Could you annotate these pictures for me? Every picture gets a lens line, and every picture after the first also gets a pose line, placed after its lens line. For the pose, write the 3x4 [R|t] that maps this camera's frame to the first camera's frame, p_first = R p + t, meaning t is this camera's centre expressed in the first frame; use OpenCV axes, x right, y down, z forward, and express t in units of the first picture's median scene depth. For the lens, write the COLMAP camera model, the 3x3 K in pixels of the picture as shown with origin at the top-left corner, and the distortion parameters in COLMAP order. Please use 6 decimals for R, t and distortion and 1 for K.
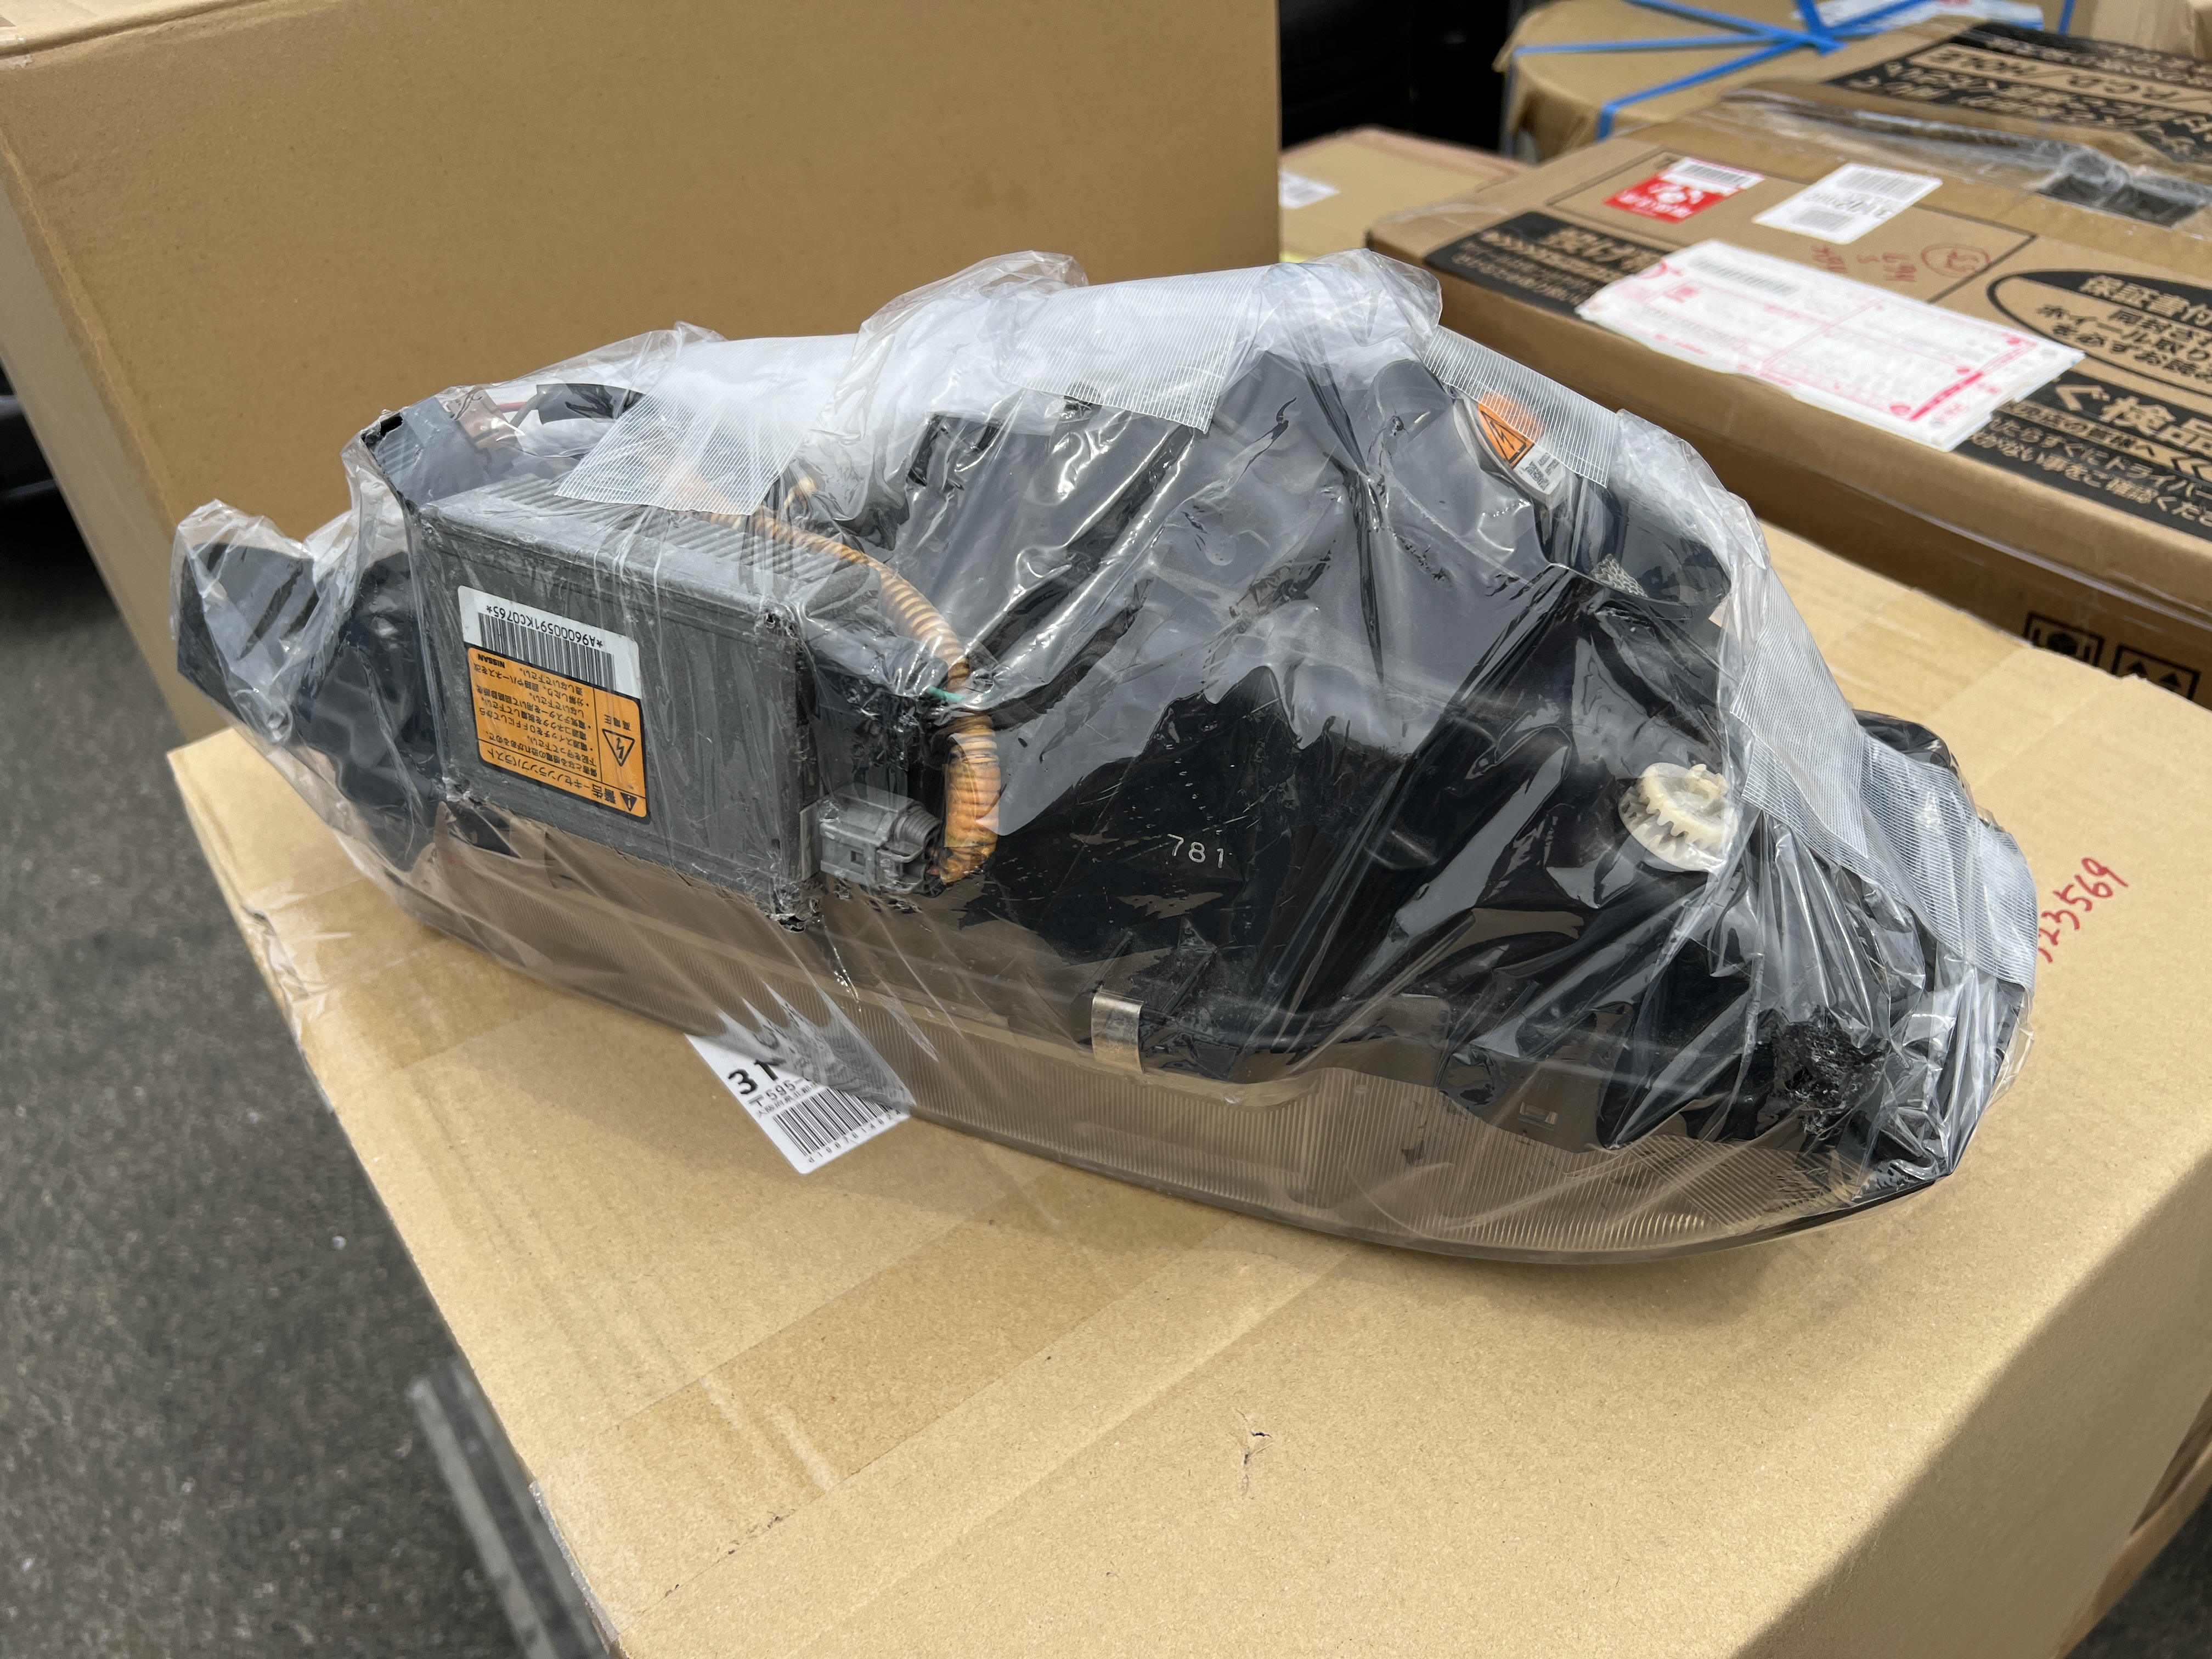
lens RADIAL K [[1728.5, 0, 1119.9], [0, 1728.5, 825.6], [0, 0, 1]] dist [0.020565, -0.026352]
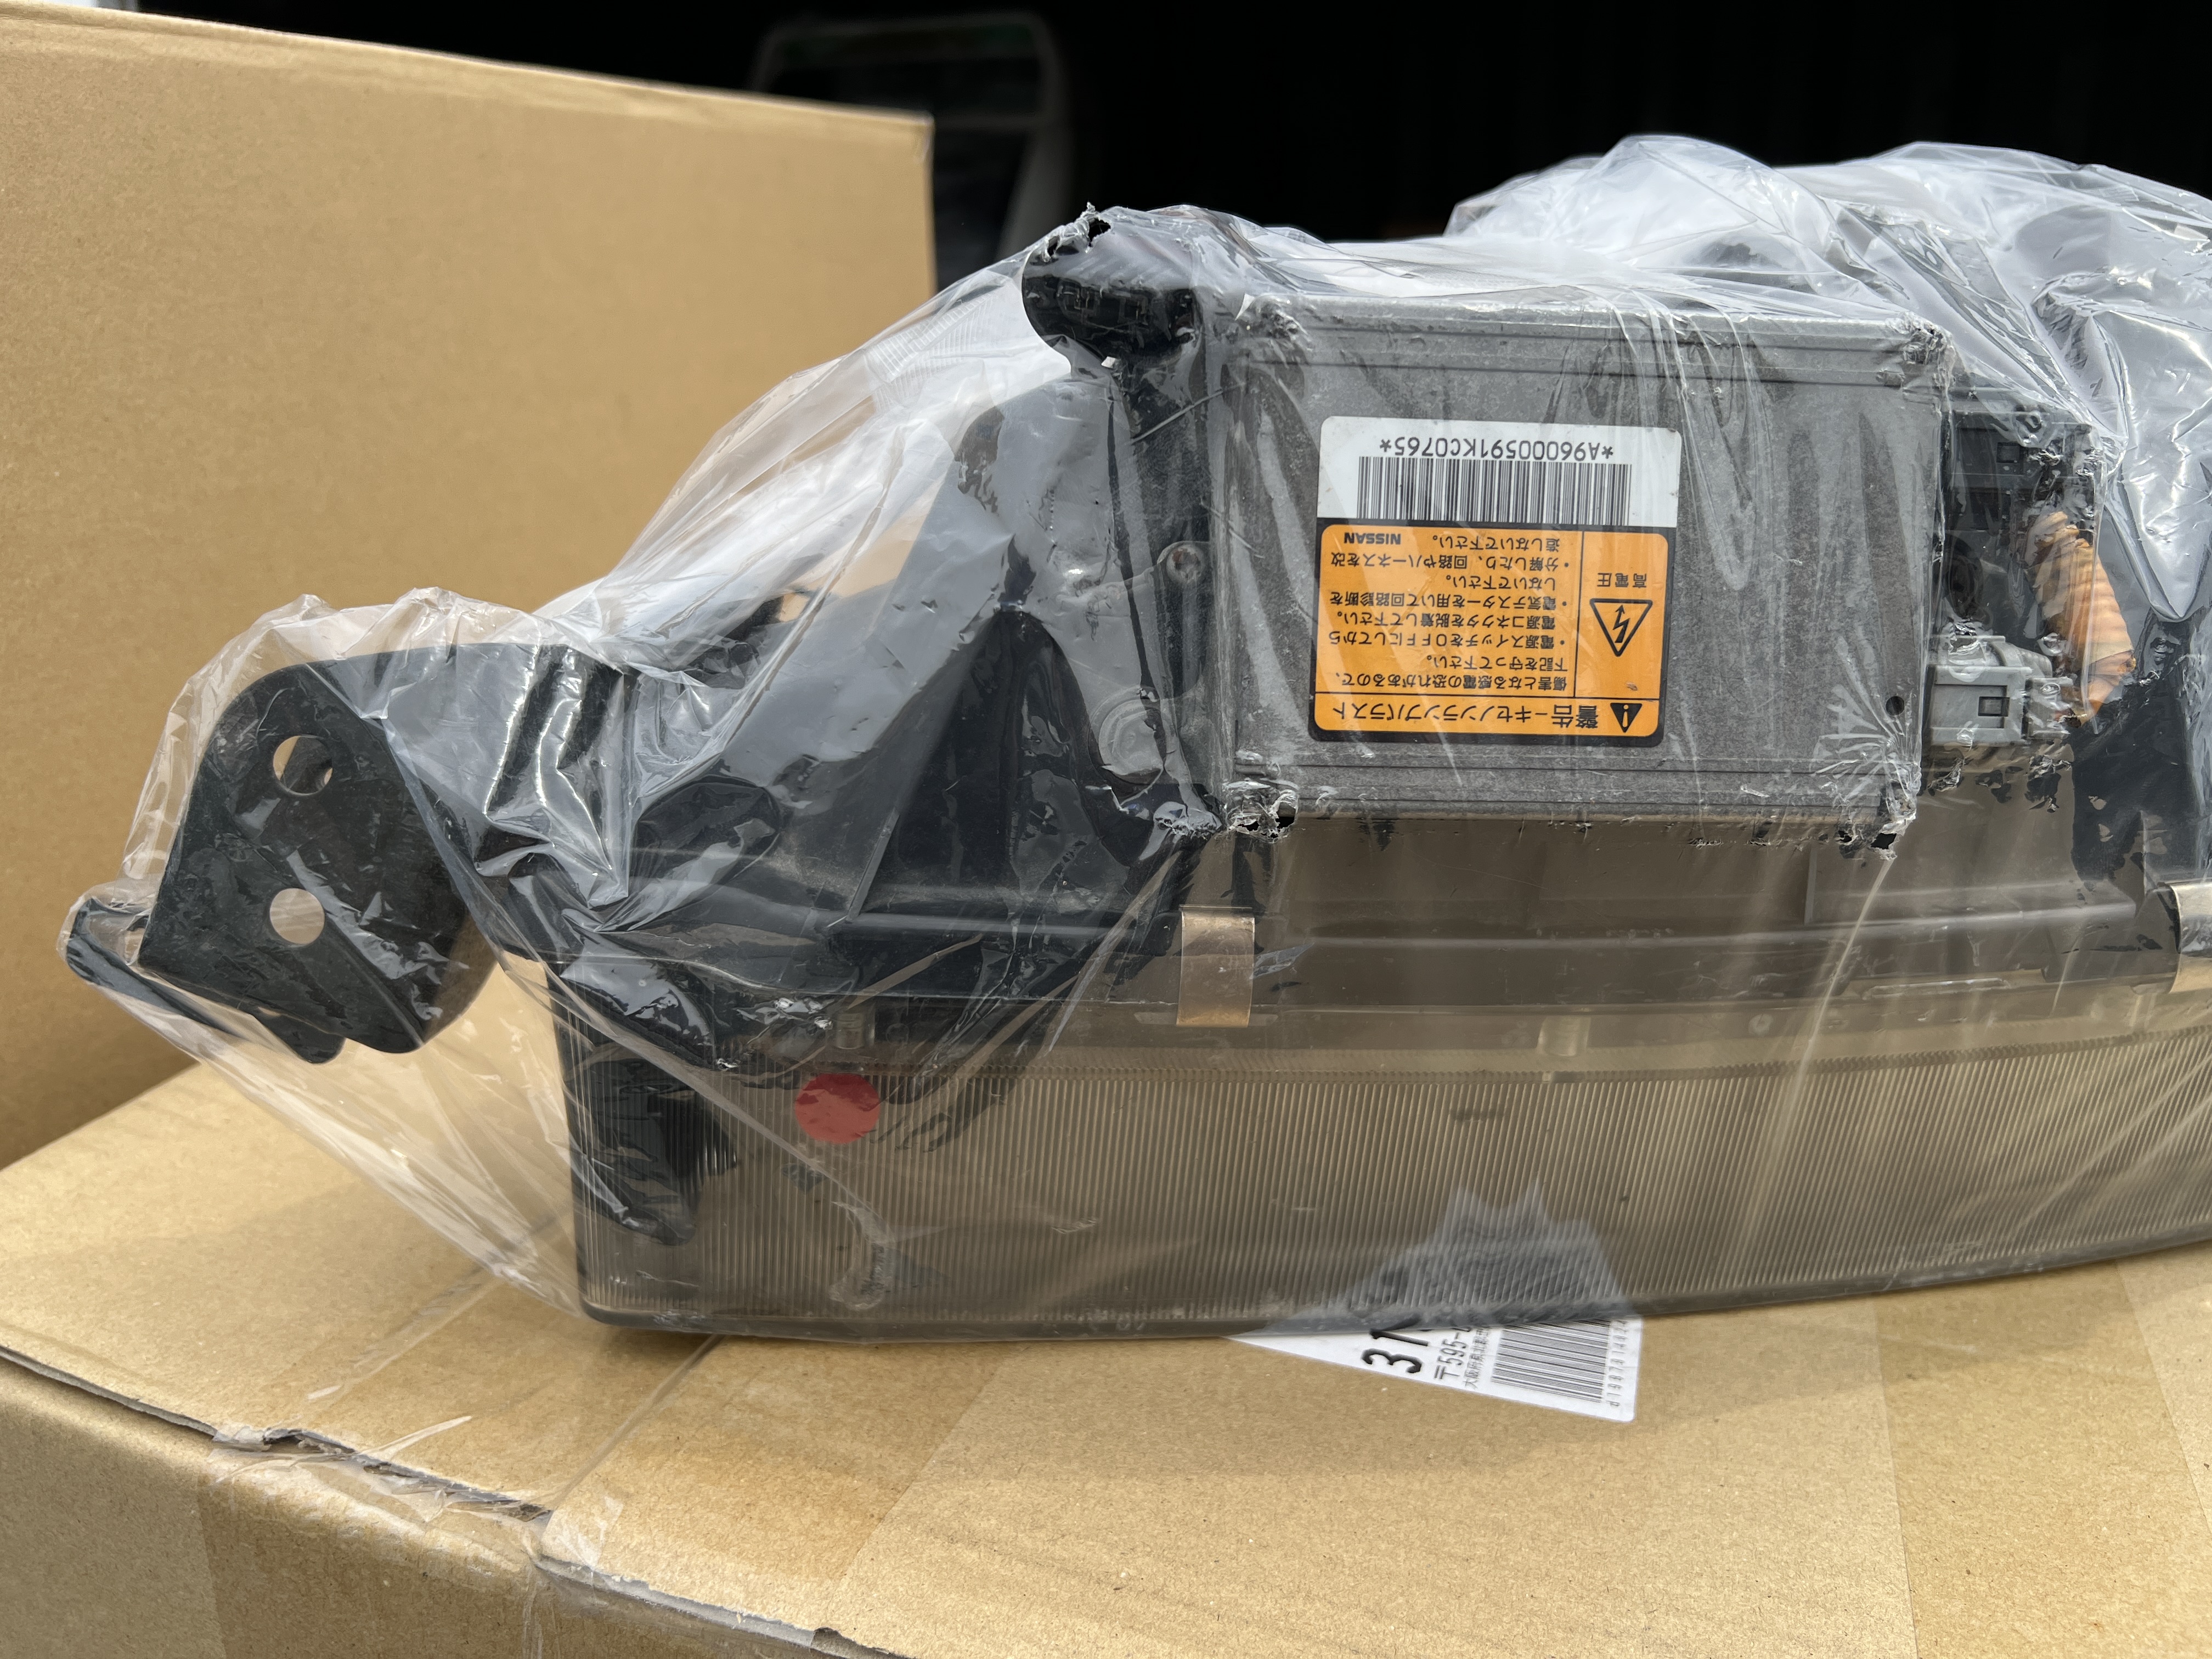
lens RADIAL K [[1728.5, 0, 1143.6], [0, 1728.5, 812.9], [0, 0, 1]] dist [0.020565, -0.026352]
pose [[0.832008, -0.106114, 0.544520, -0.439795], [0.295751, 0.915265, -0.273535, 0.079358], [-0.469354, 0.388626, 0.792891, 0.330176]]
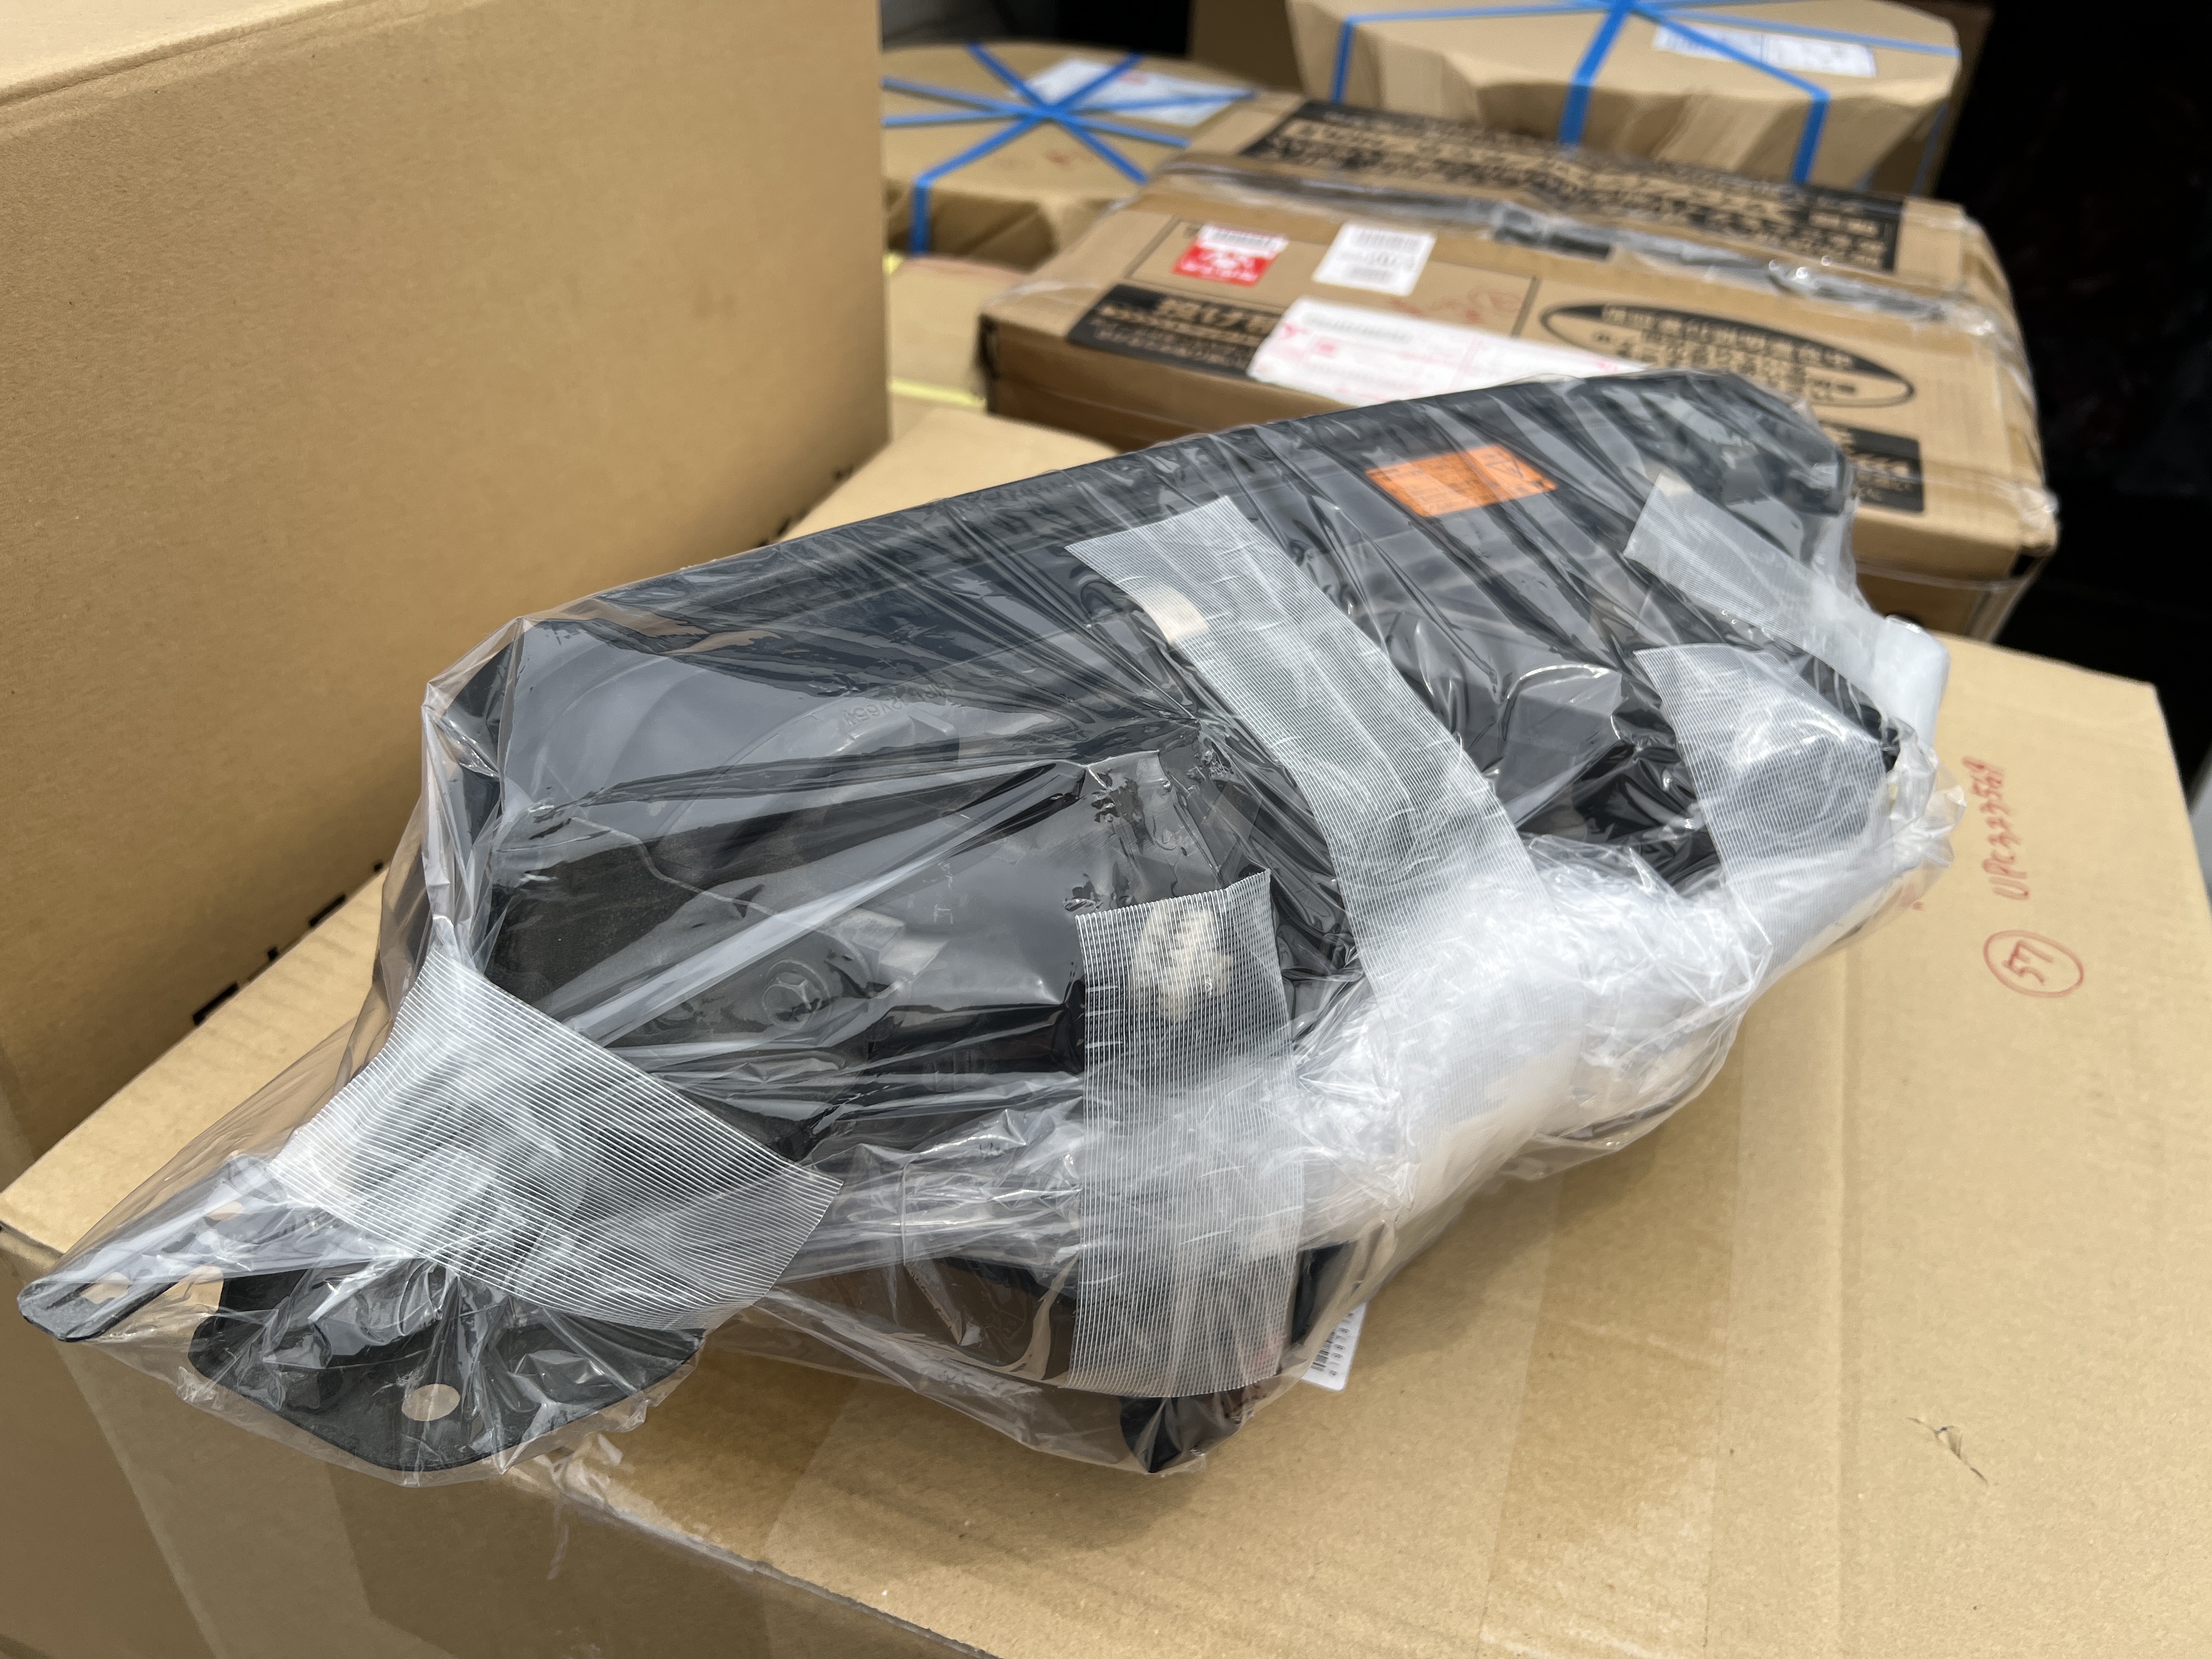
lens RADIAL K [[1728.5, 0, 1160.1], [0, 1728.5, 820.8], [0, 0, 1]] dist [0.020565, -0.026352]
pose [[0.823849, -0.222704, 0.521226, -0.443800], [0.240959, 0.969954, 0.033571, -0.090928], [-0.513042, 0.097937, 0.852758, 0.172817]]
